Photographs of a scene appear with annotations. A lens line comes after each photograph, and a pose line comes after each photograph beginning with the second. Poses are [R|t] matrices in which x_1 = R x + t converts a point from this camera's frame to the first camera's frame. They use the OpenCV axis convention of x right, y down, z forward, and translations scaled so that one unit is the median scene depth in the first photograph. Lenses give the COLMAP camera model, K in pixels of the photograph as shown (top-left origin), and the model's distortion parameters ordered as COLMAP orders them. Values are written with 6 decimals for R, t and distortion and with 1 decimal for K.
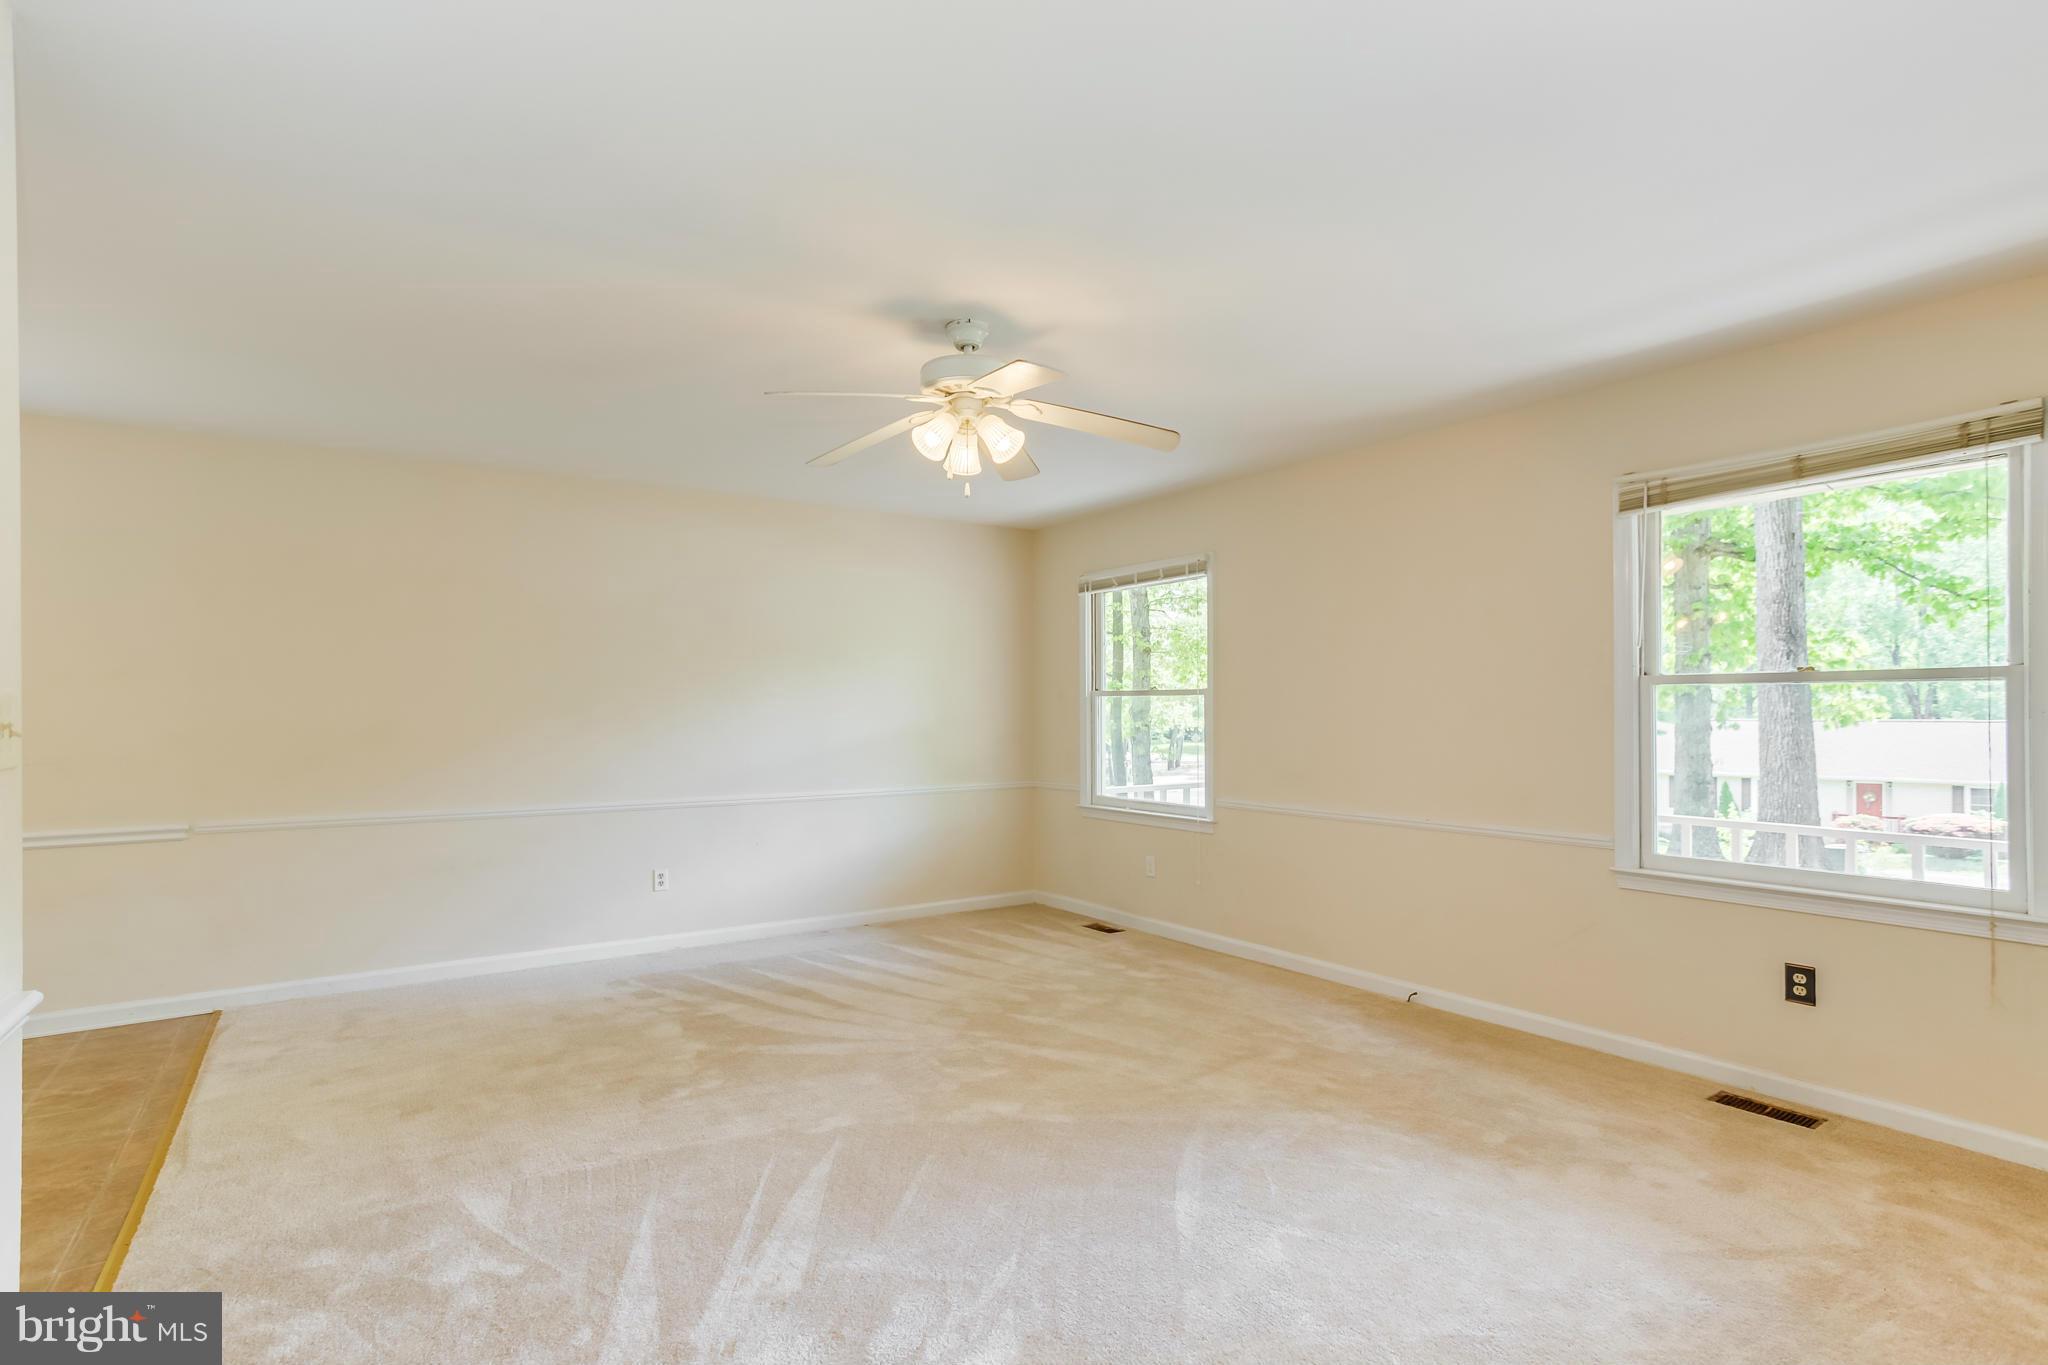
lens RADIAL K [[1031.2, 0, 957.8], [0, 1031.2, 673.6], [0, 0, 1]] dist [-0.057229, 0.037287]
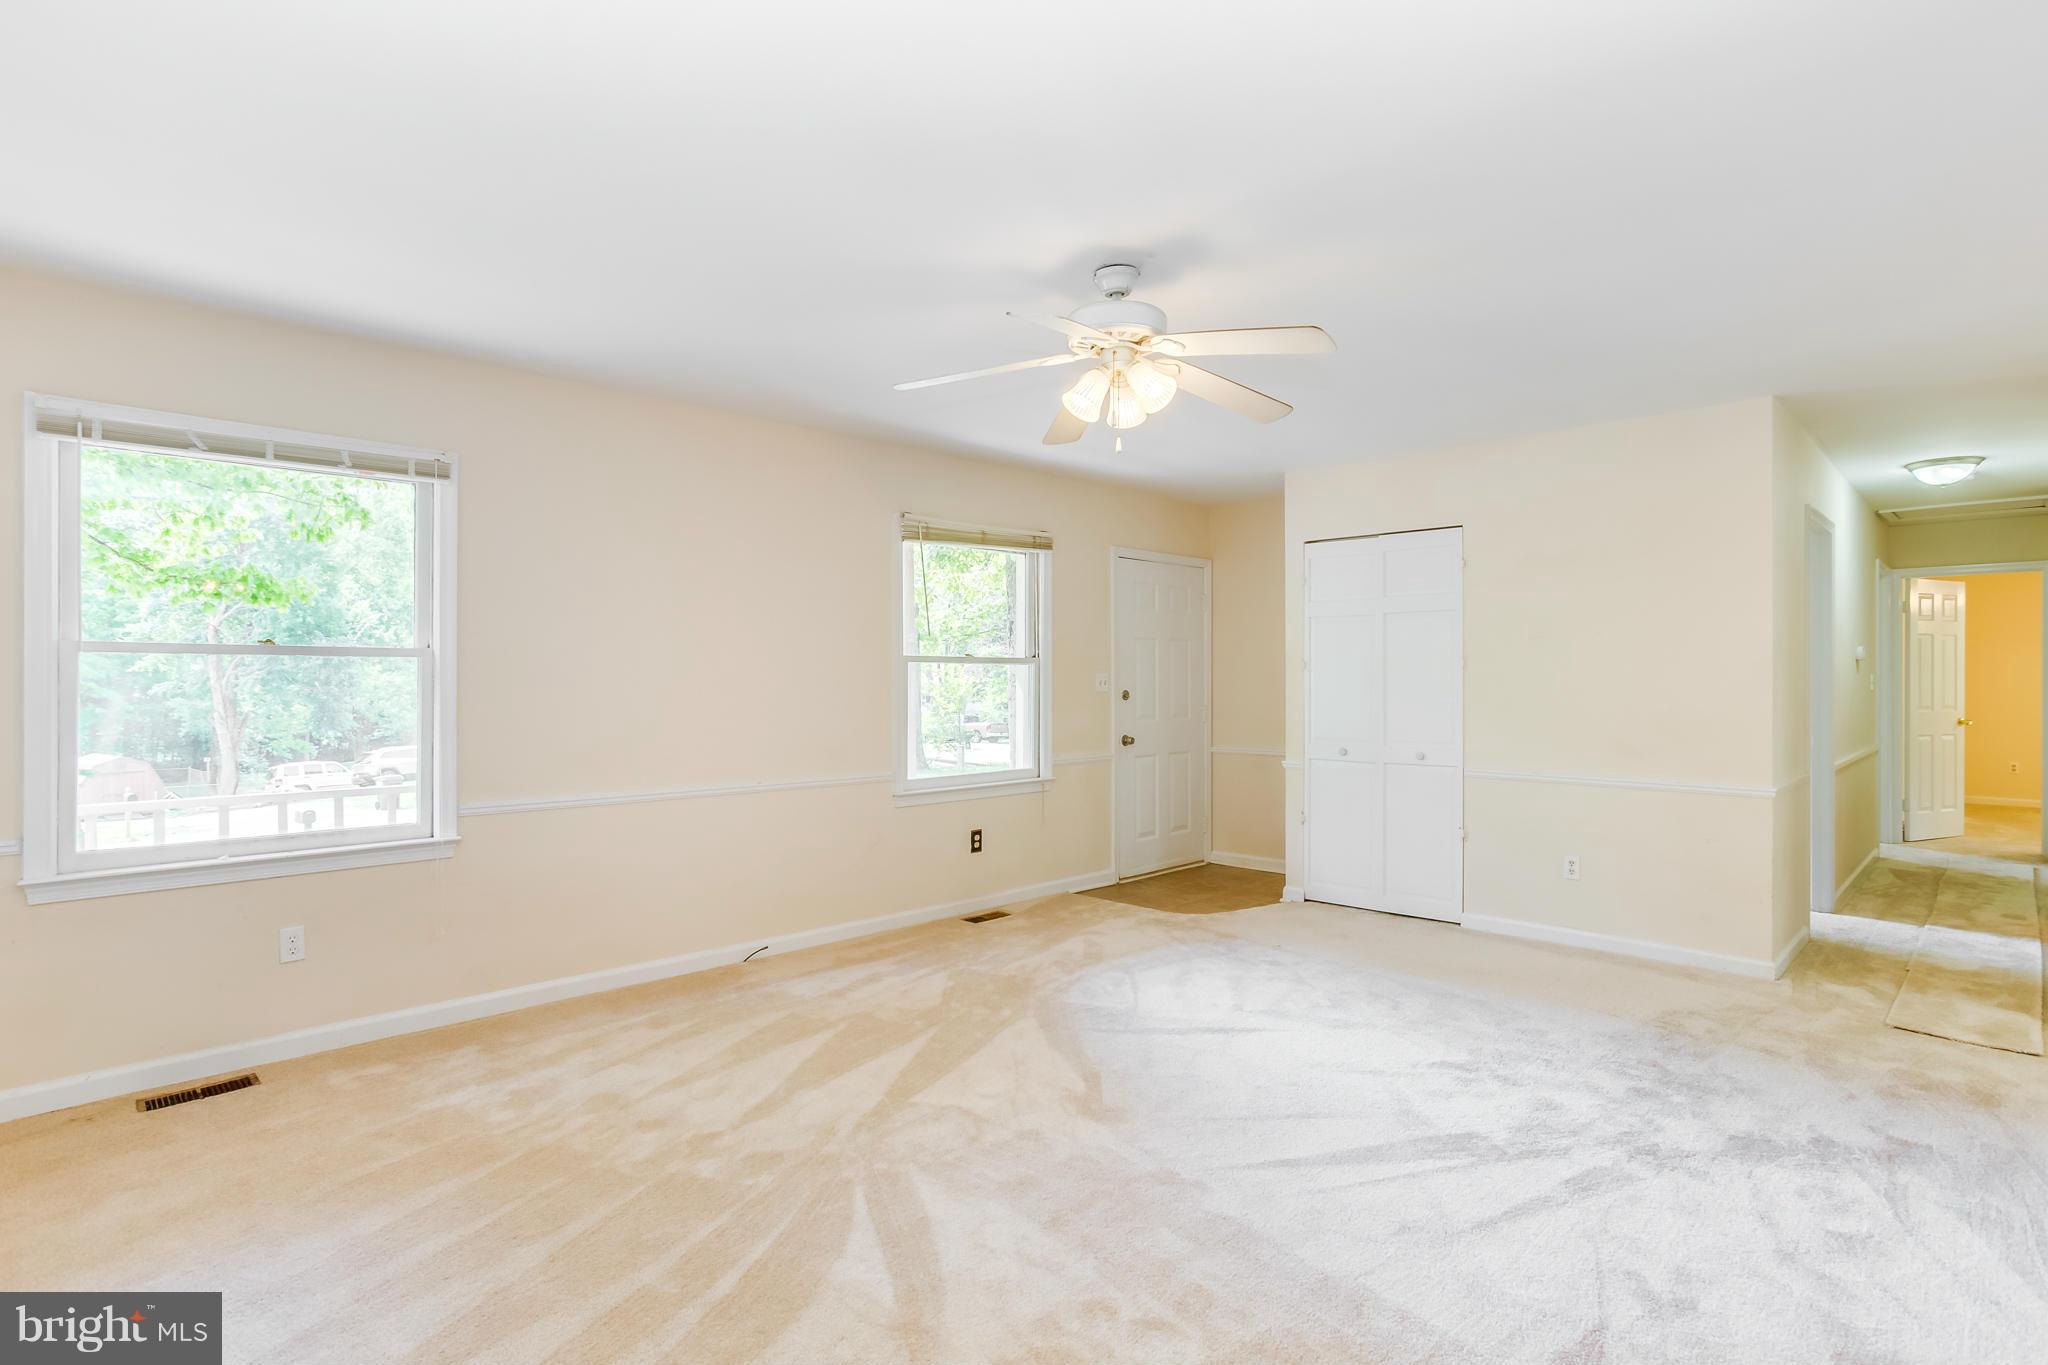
lens RADIAL K [[1005.1, 0, 1022.8], [0, 1005.1, 685.5], [0, 0, 1]] dist [-0.049547, 0.033621]
pose [[-0.224907, -0.008718, 0.974341, -0.463343], [-0.035741, 0.999361, 0.000692, 0.022509], [-0.973725, -0.034668, -0.225075, 0.727949]]
